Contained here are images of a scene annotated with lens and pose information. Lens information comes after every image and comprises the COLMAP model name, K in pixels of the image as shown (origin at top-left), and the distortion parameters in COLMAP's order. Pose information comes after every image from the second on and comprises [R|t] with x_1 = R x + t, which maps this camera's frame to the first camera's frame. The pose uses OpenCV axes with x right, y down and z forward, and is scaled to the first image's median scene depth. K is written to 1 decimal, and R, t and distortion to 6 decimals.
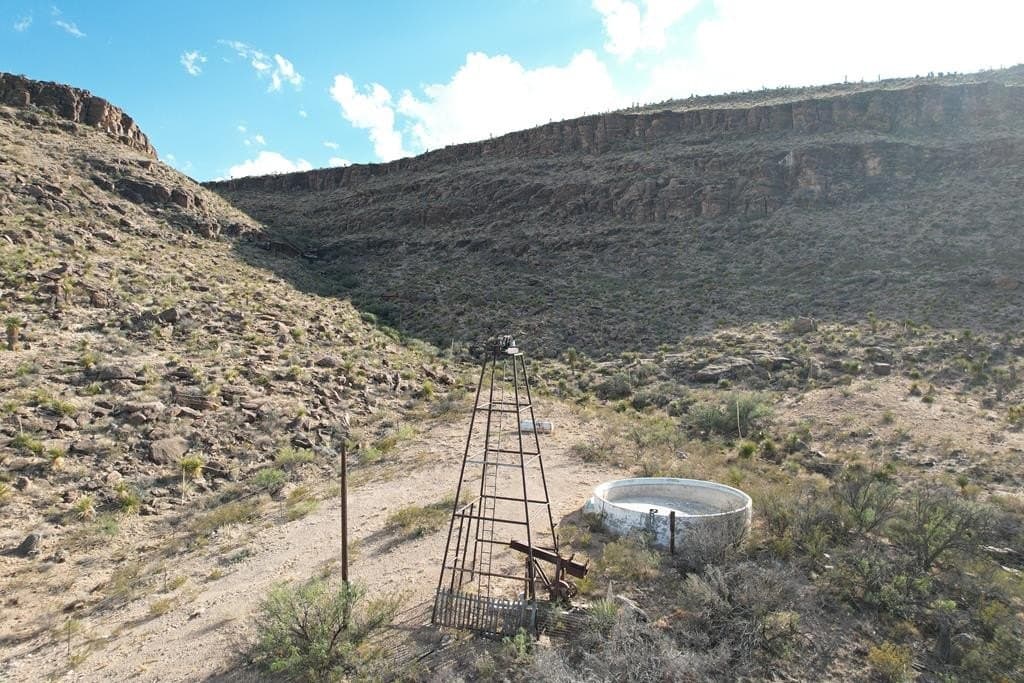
lens RADIAL K [[652.8, 0, 512.0], [0, 652.8, 341.5], [0, 0, 1]] dist [-0.082696, 0.073910]
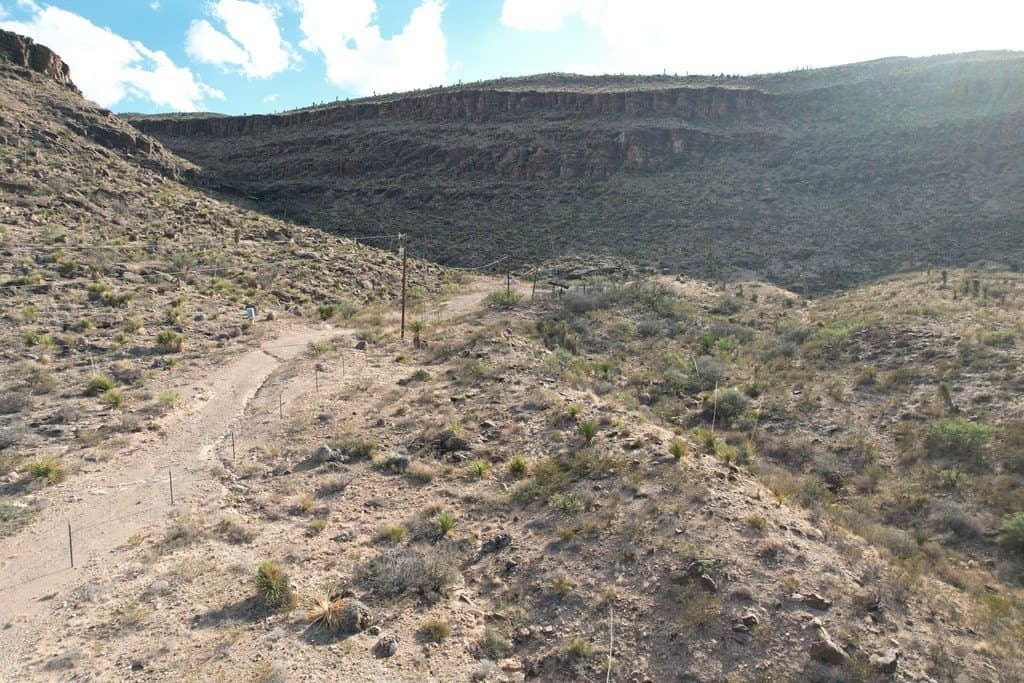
lens RADIAL K [[652.8, 0, 512.0], [0, 652.8, 341.5], [0, 0, 1]] dist [-0.082696, 0.073910]
pose [[0.971202, -0.017747, 0.237596, -0.154785], [-0.001309, 0.996809, 0.079809, 0.048182], [-0.238254, -0.077822, 0.968080, -0.369917]]
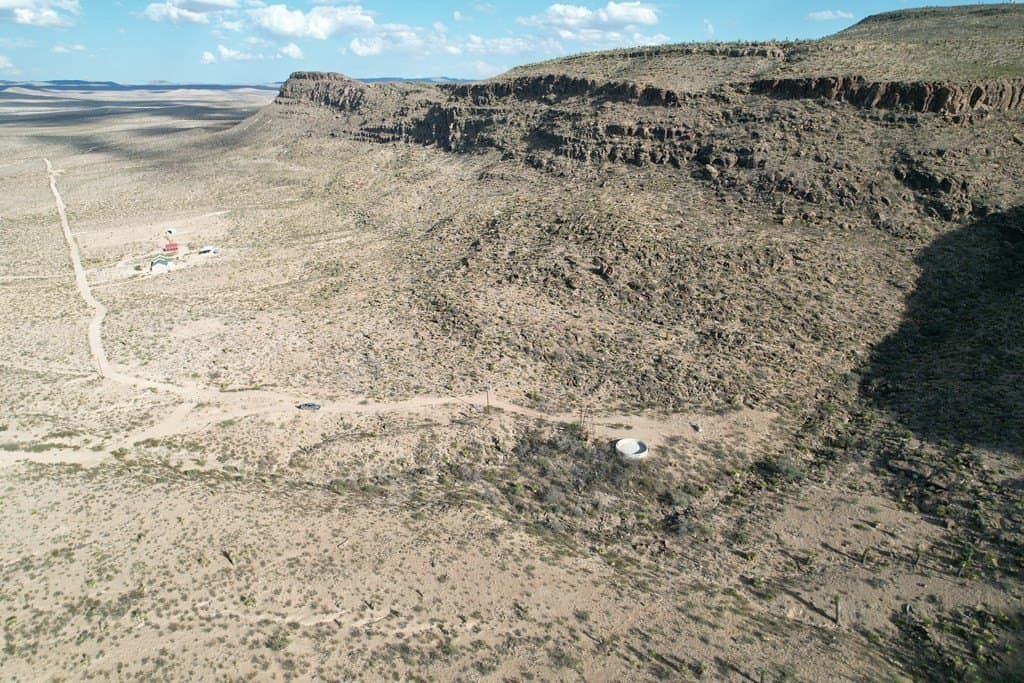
lens RADIAL K [[654.9, 0, 510.0], [0, 654.9, 337.9], [0, 0, 1]] dist [-0.072137, 0.065710]
pose [[0.082297, 0.361848, -0.928597, 0.877311], [0.001288, 0.931719, 0.363178, -0.458148], [0.996607, -0.031084, 0.076211, -0.056180]]
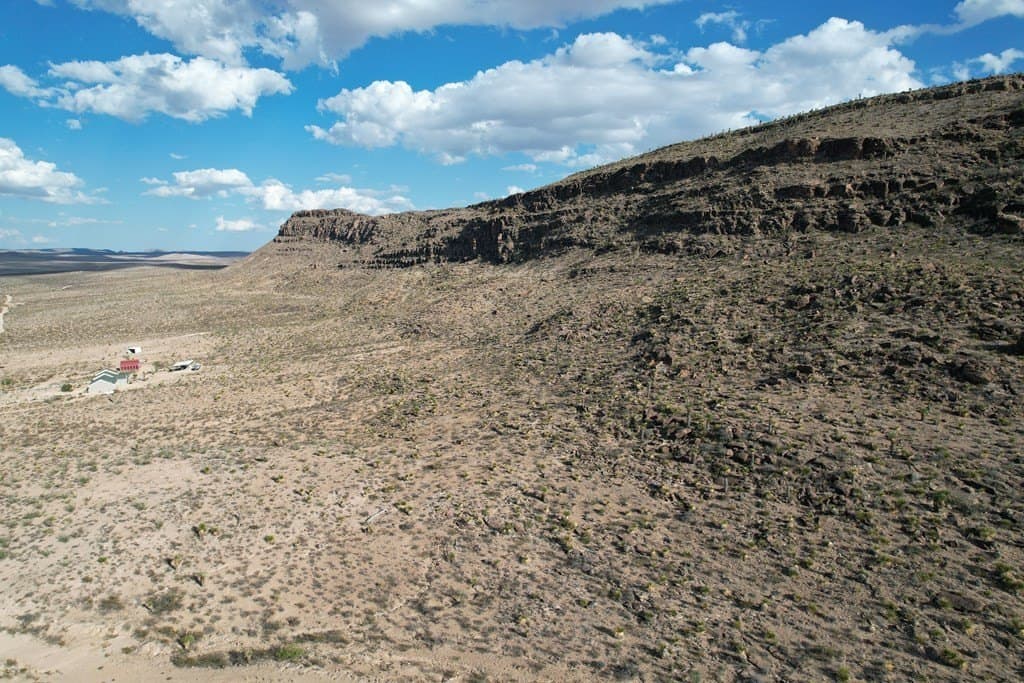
lens RADIAL K [[654.9, 0, 510.0], [0, 654.9, 337.9], [0, 0, 1]] dist [-0.072137, 0.065710]
pose [[0.113182, 0.122556, -0.985987, 0.080758], [-0.001060, 0.992378, 0.123229, -0.155038], [0.993574, -0.012902, 0.112450, -0.363332]]
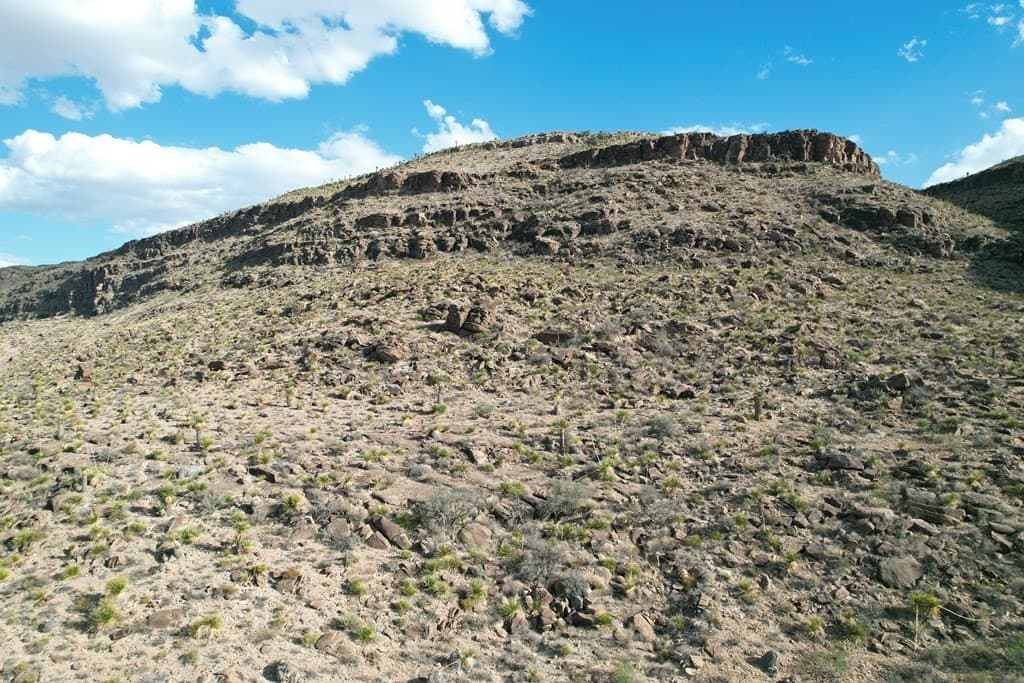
lens RADIAL K [[654.9, 0, 510.0], [0, 654.9, 337.9], [0, 0, 1]] dist [-0.072137, 0.065710]
pose [[0.515798, -0.003042, -0.856705, -0.007226], [-0.003477, 0.999978, -0.005643, -0.042663], [0.856703, 0.005889, 0.515776, 0.008602]]
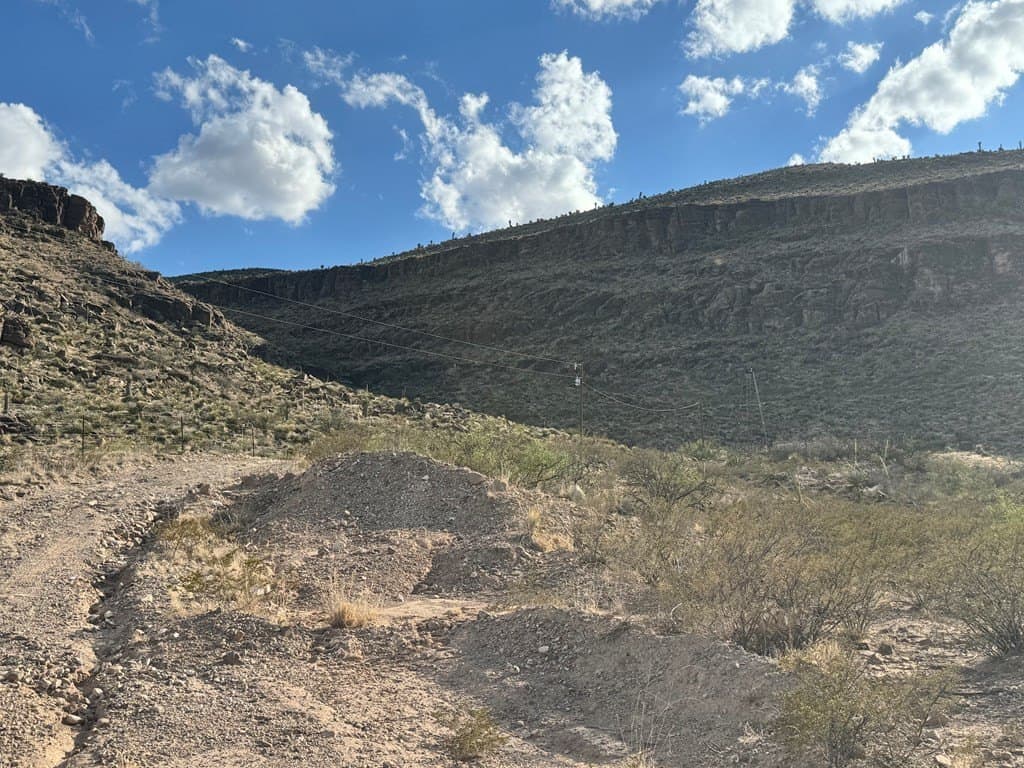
lens RADIAL K [[1177.4, 0, 513.5], [0, 1177.4, 379.0], [0, 0, 1]] dist [0.194451, -0.411414]
pose [[0.998804, -0.021748, 0.043799, -0.189829], [0.028038, 0.988506, -0.148557, 0.117786], [-0.040065, 0.149608, 0.987933, -0.625862]]
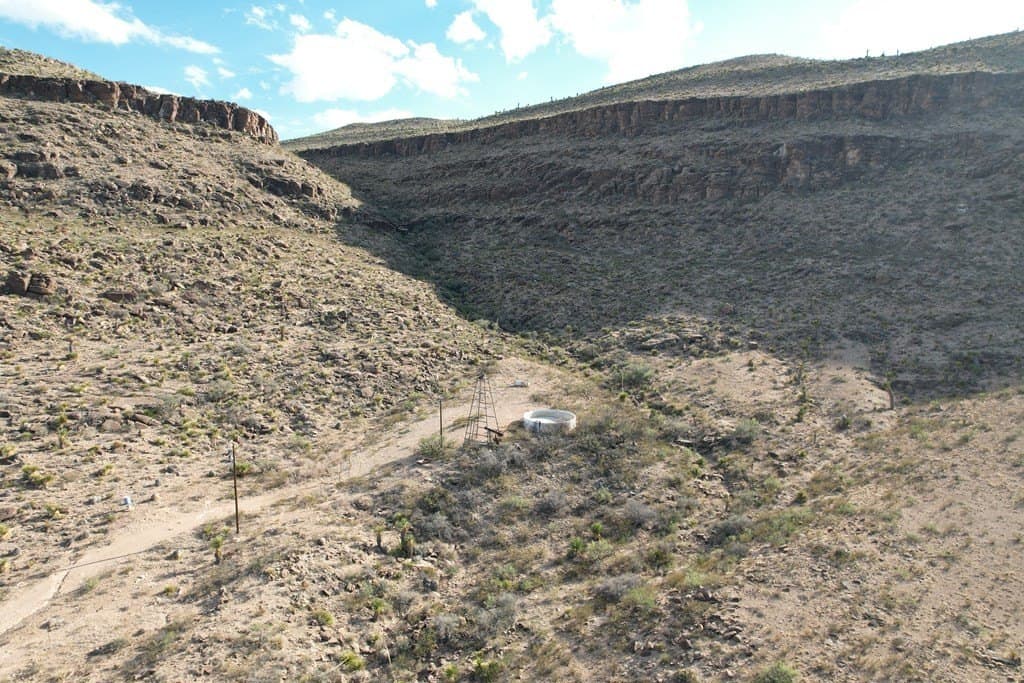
lens RADIAL K [[652.8, 0, 512.0], [0, 652.8, 341.5], [0, 0, 1]] dist [-0.082696, 0.073910]
pose [[0.993020, 0.018141, -0.116545, 0.079969], [-0.002998, 0.991664, 0.128816, -0.091212], [0.117910, -0.127568, 0.984796, -0.359182]]
